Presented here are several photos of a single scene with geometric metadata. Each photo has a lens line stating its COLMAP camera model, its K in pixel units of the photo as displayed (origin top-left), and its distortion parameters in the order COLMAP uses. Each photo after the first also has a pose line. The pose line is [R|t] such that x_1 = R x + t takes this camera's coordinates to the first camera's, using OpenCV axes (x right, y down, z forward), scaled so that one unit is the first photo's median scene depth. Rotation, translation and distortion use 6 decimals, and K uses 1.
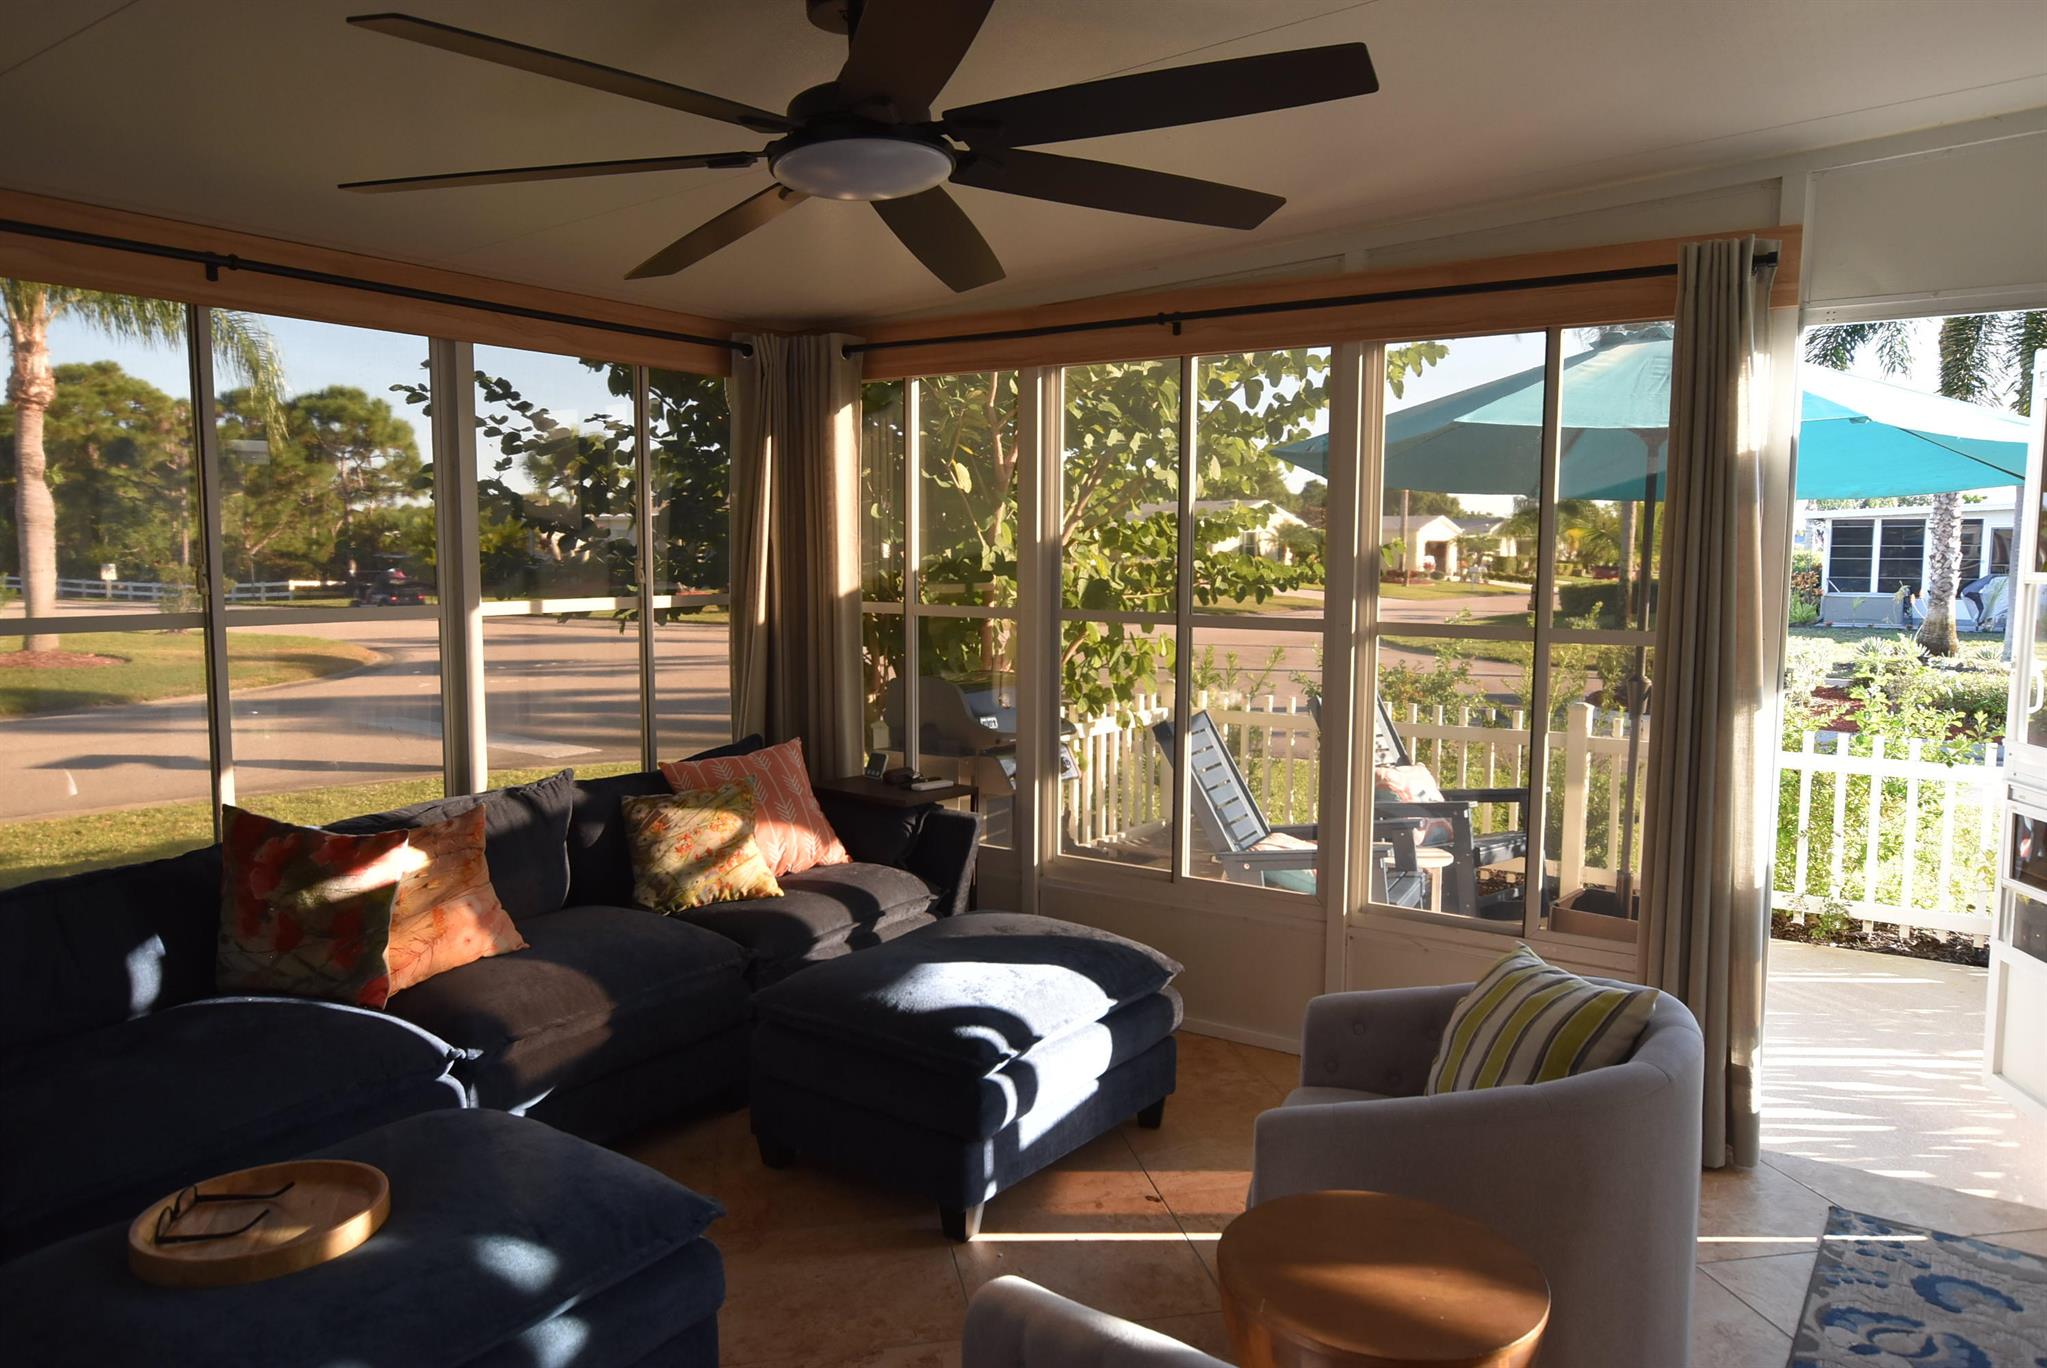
lens RADIAL K [[1445.6, 0, 1020.4], [0, 1445.6, 674.6], [0, 0, 1]] dist [-0.000276, 0.008750]
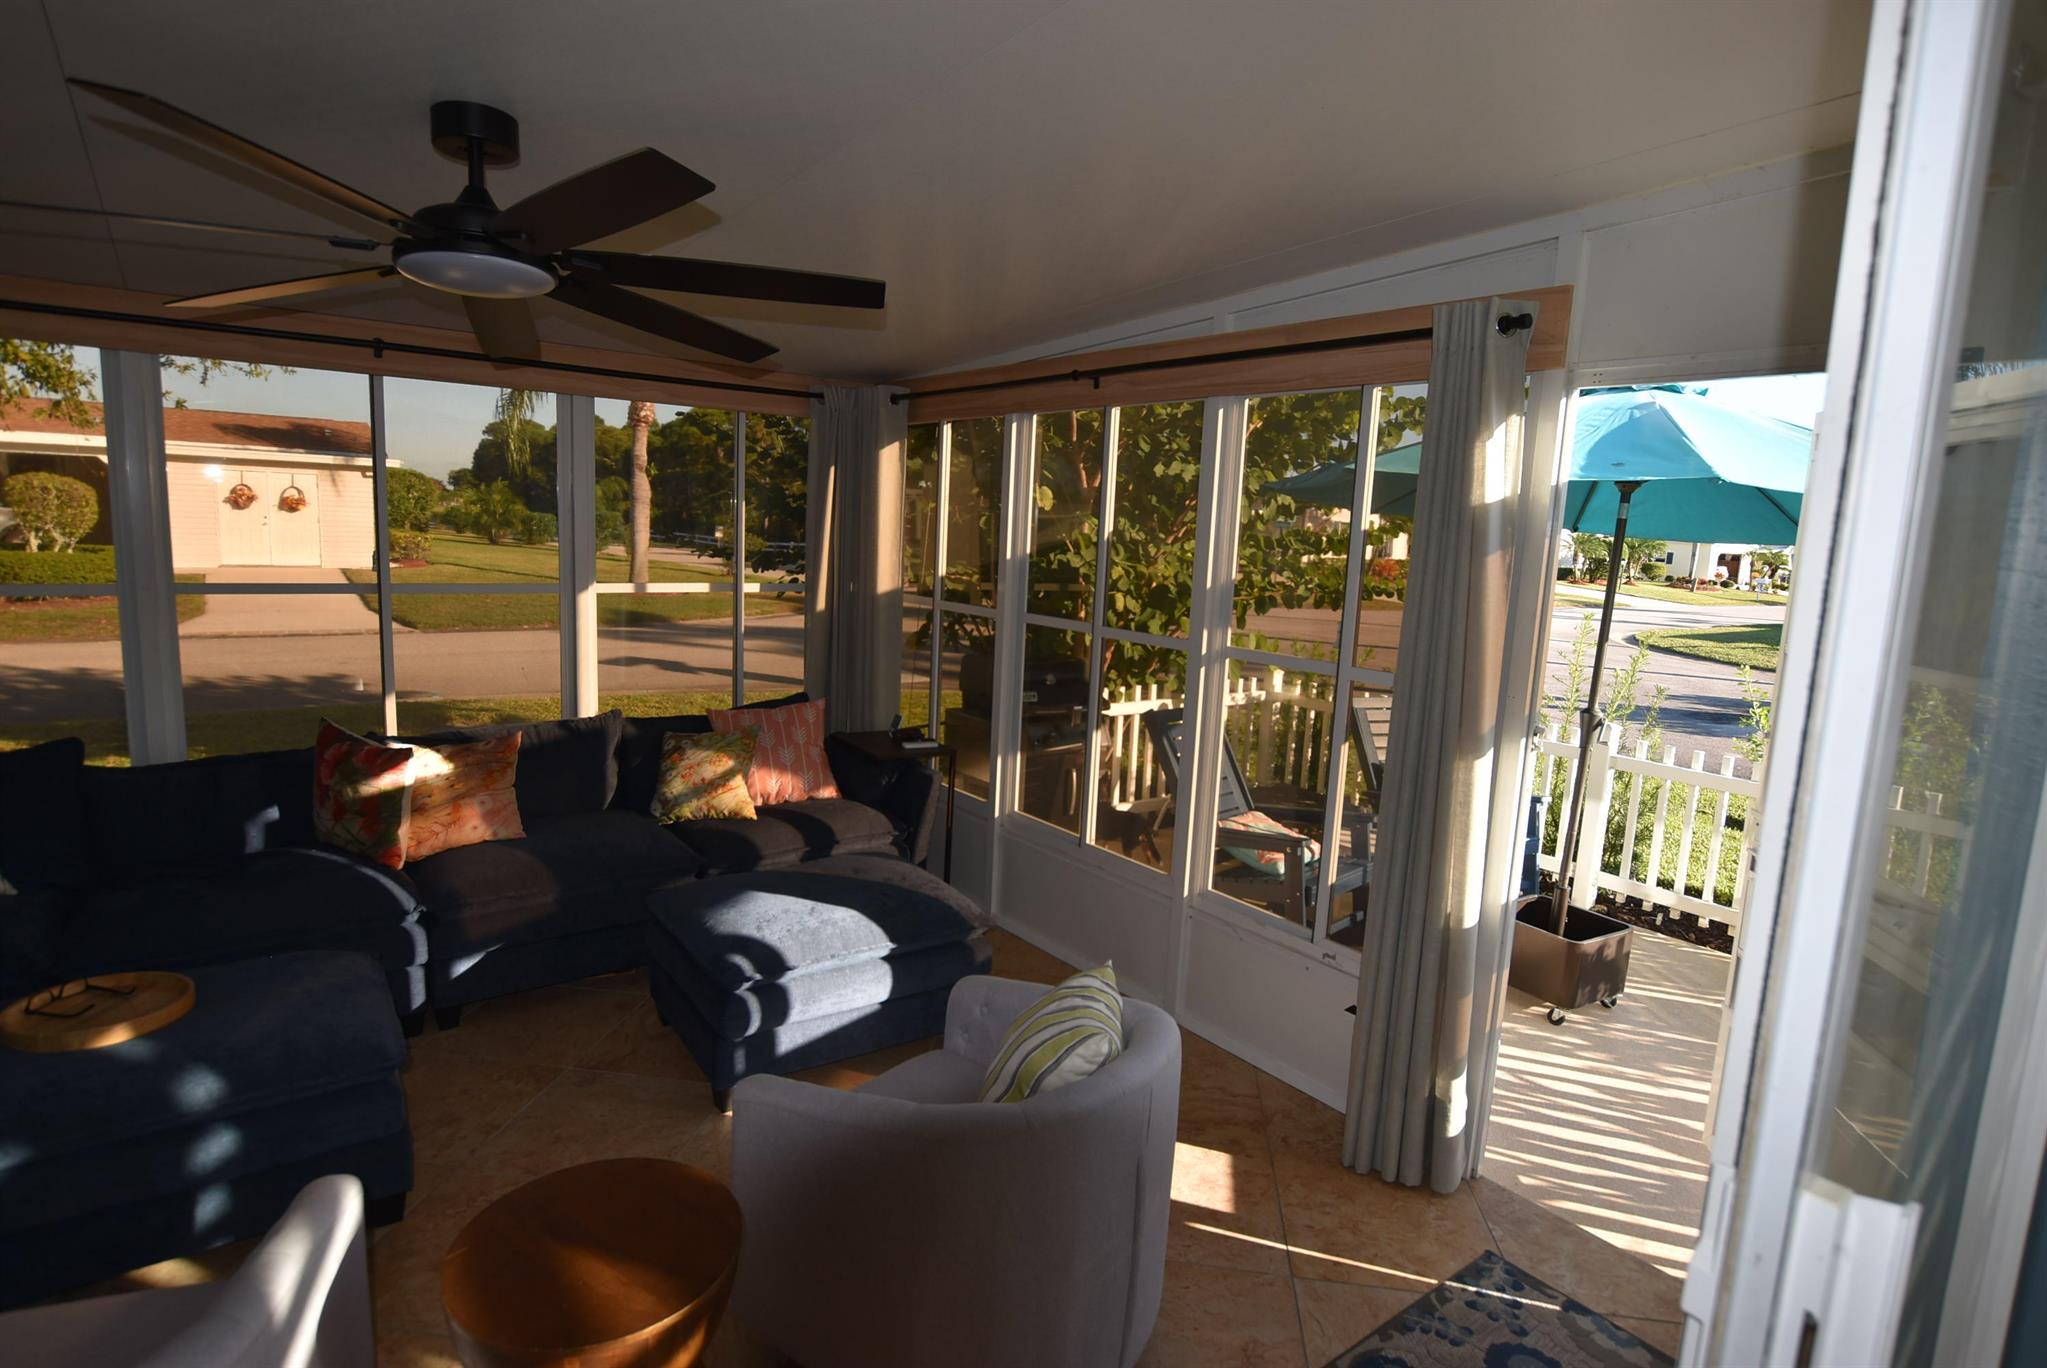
lens RADIAL K [[1086.0, 0, 1021.7], [0, 1086.0, 678.2], [0, 0, 1]] dist [-0.022867, -0.001611]
pose [[0.945015, 0.084790, -0.315843, 0.390848], [-0.069982, 0.995863, 0.057956, -0.053461], [0.319450, -0.032666, 0.947040, 0.155095]]
